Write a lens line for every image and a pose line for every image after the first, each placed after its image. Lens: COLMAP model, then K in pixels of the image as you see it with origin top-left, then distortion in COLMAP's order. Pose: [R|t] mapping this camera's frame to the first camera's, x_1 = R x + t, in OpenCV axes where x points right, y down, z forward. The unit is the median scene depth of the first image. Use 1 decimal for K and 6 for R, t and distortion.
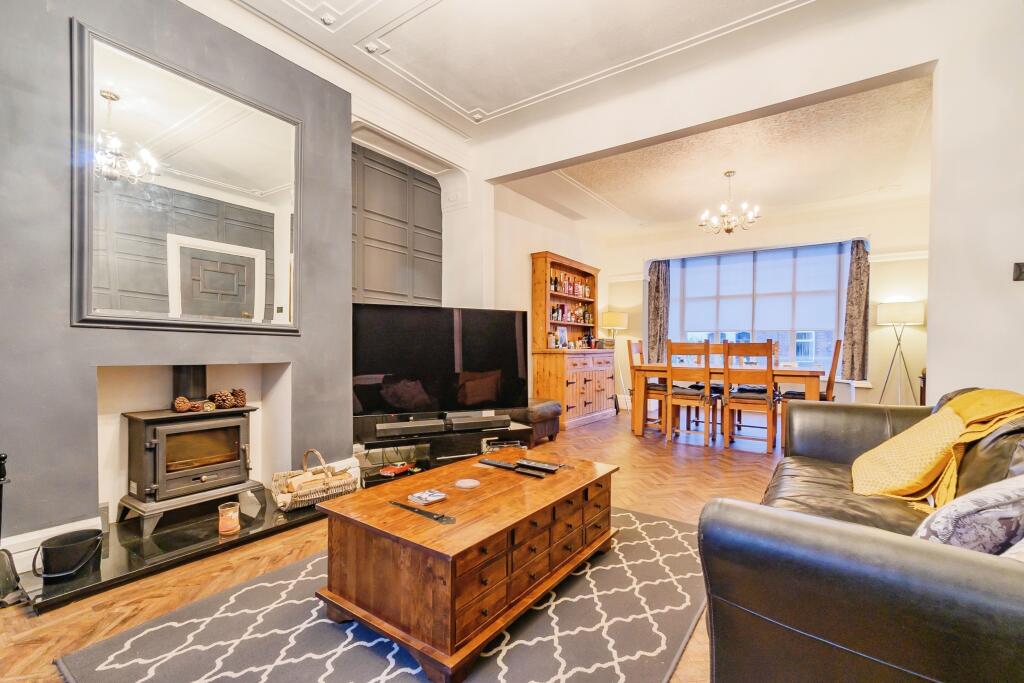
lens RADIAL K [[441.2, 0, 522.4], [0, 441.2, 359.8], [0, 0, 1]] dist [0.002623, 0.000168]
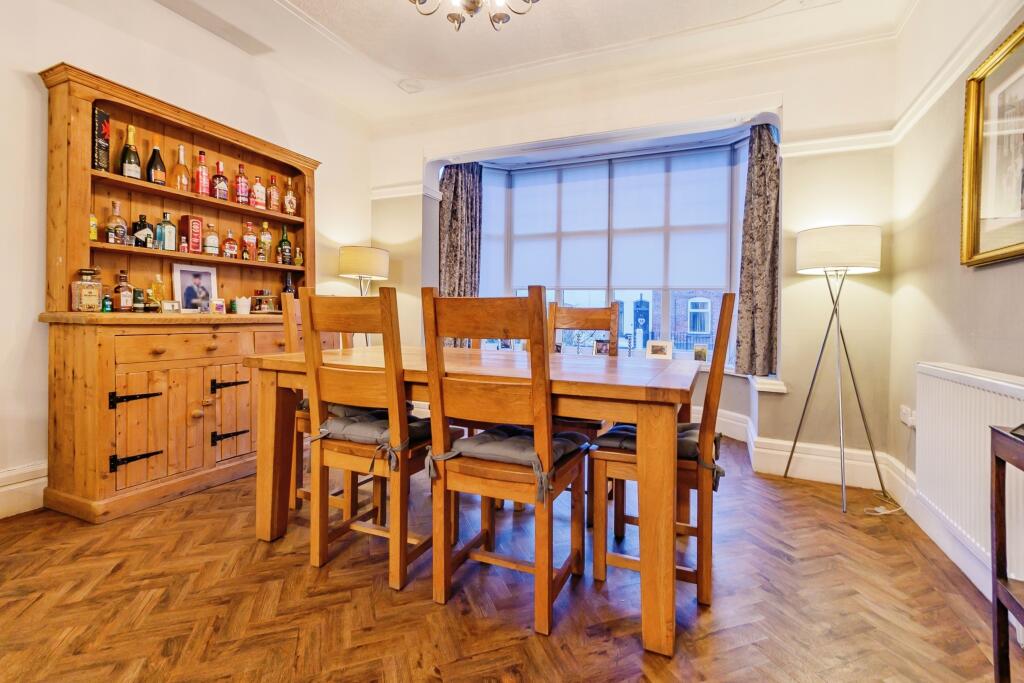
lens RADIAL K [[461.9, 0, 519.7], [0, 461.9, 321.1], [0, 0, 1]] dist [-0.003550, -0.000193]
pose [[0.982157, 0.008291, 0.187882, 0.347484], [-0.005705, 0.999882, -0.014296, -0.012387], [-0.187979, 0.012969, 0.982087, 0.481469]]
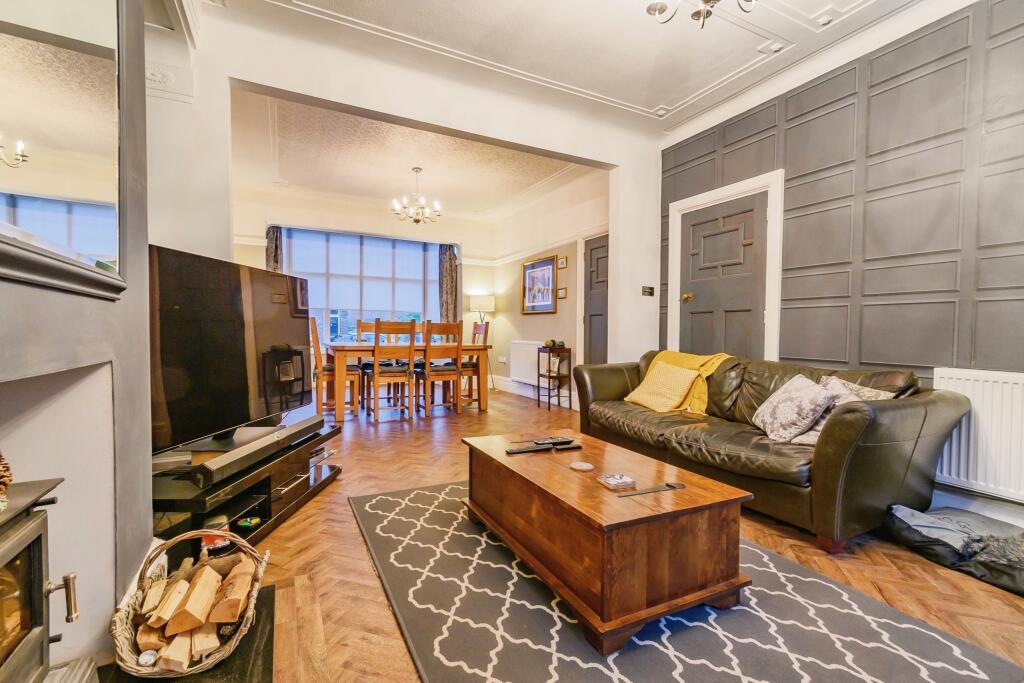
lens RADIAL K [[453.6, 0, 512.0], [0, 453.6, 341.5], [0, 0, 1]] dist [-0.000763, -0.000002]
pose [[0.479070, -0.023323, 0.877467, -0.331402], [0.014766, 0.999720, 0.018511, -0.006841], [-0.877652, 0.004089, 0.479280, 0.196413]]
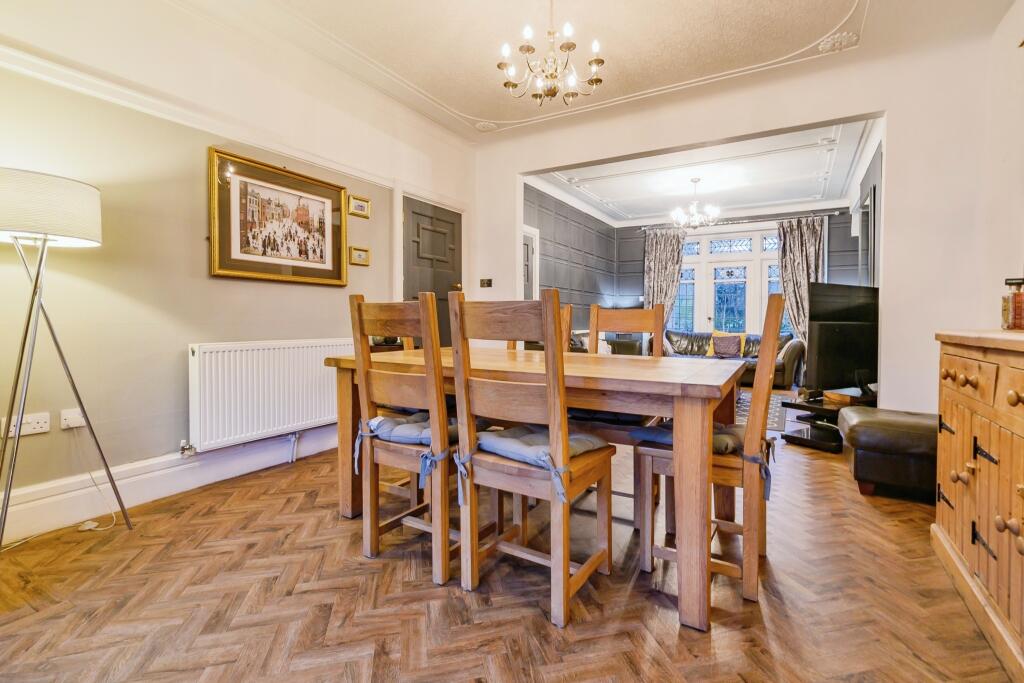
lens RADIAL K [[461.9, 0, 519.7], [0, 461.9, 321.1], [0, 0, 1]] dist [-0.003550, -0.000193]
pose [[-0.997303, -0.019925, -0.070639, 0.436743], [-0.022621, 0.999038, 0.037569, -0.034740], [0.069822, 0.039065, -0.996794, 1.235968]]
